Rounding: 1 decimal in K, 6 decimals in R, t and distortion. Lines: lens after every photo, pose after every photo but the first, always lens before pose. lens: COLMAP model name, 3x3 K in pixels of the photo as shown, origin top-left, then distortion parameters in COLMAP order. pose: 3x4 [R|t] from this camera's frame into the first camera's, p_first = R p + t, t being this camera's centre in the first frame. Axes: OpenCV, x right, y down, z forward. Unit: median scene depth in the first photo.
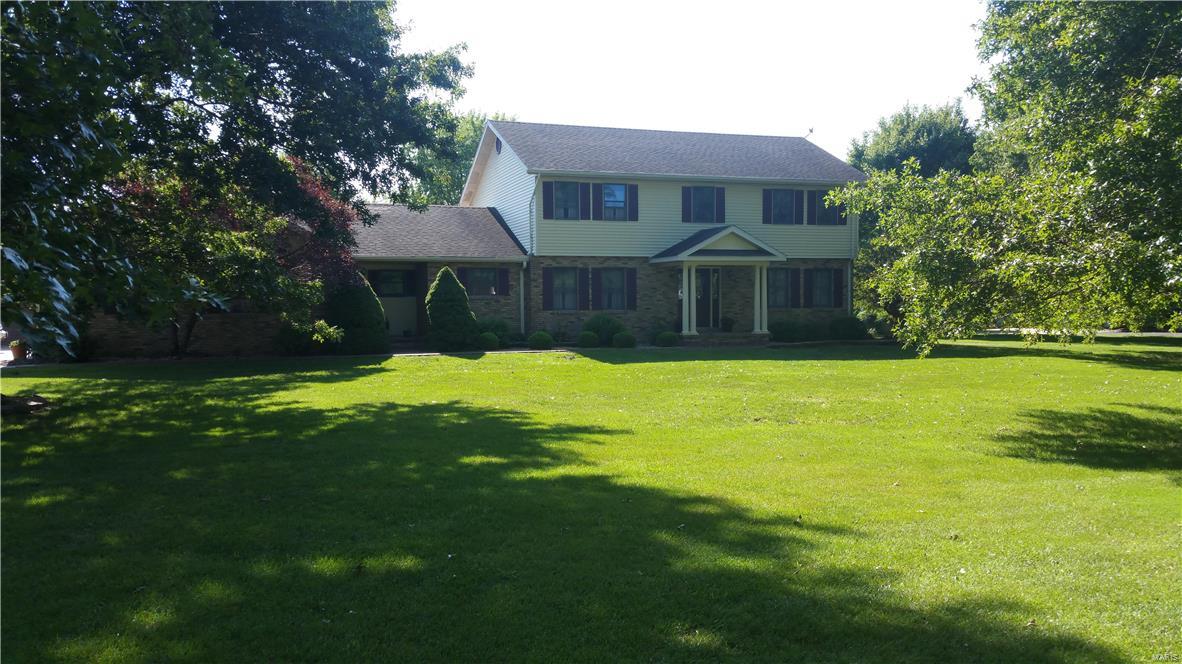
lens RADIAL K [[946.0, 0, 542.7], [0, 946.0, 337.4], [0, 0, 1]] dist [0.038397, -0.002477]
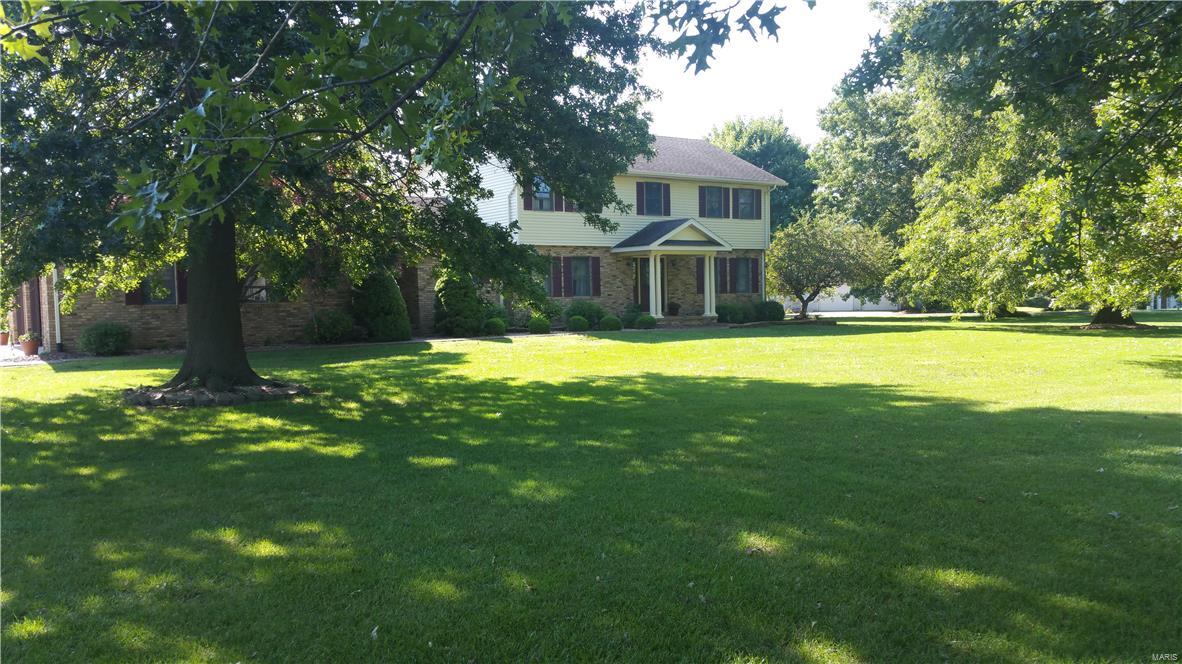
lens RADIAL K [[946.0, 0, 542.7], [0, 946.0, 337.4], [0, 0, 1]] dist [0.038397, -0.002477]
pose [[0.961129, -0.022652, 0.275169, -0.260422], [0.021084, 0.999740, 0.008655, 0.006988], [-0.275294, -0.002517, 0.961357, -0.012244]]
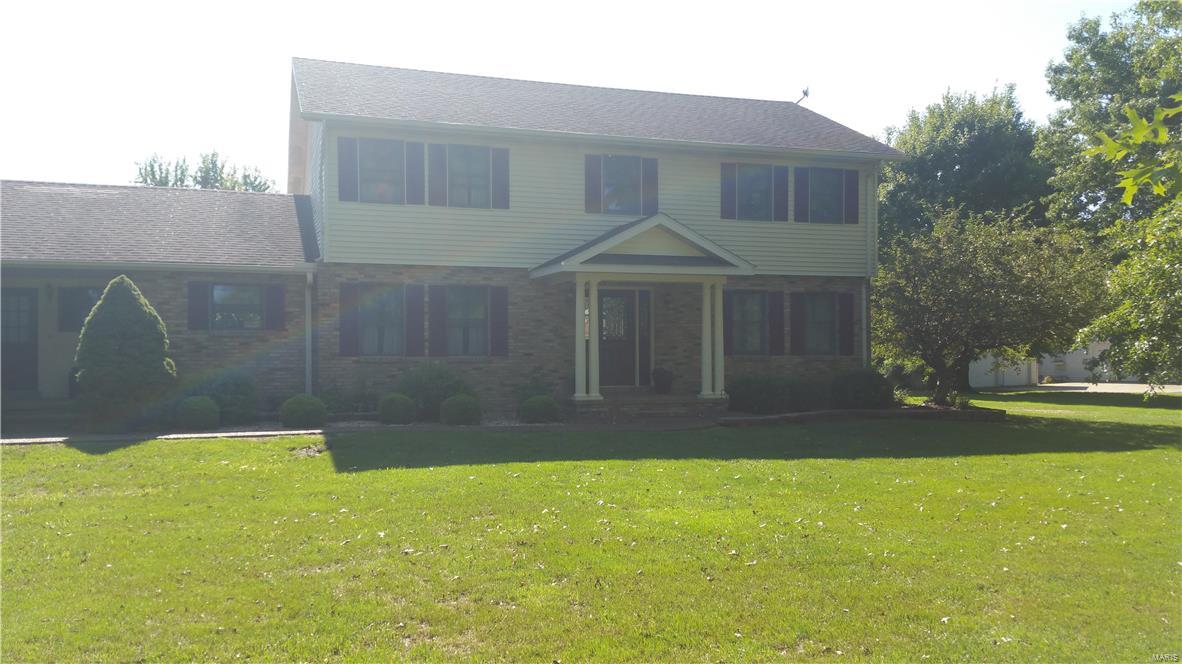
lens RADIAL K [[958.9, 0, 569.0], [0, 958.9, 326.9], [0, 0, 1]] dist [0.040677, -0.001547]
pose [[0.999979, 0.006476, 0.000735, 0.137628], [-0.006420, 0.998205, -0.059543, -0.011918], [-0.001120, 0.059537, 0.998225, 0.394109]]
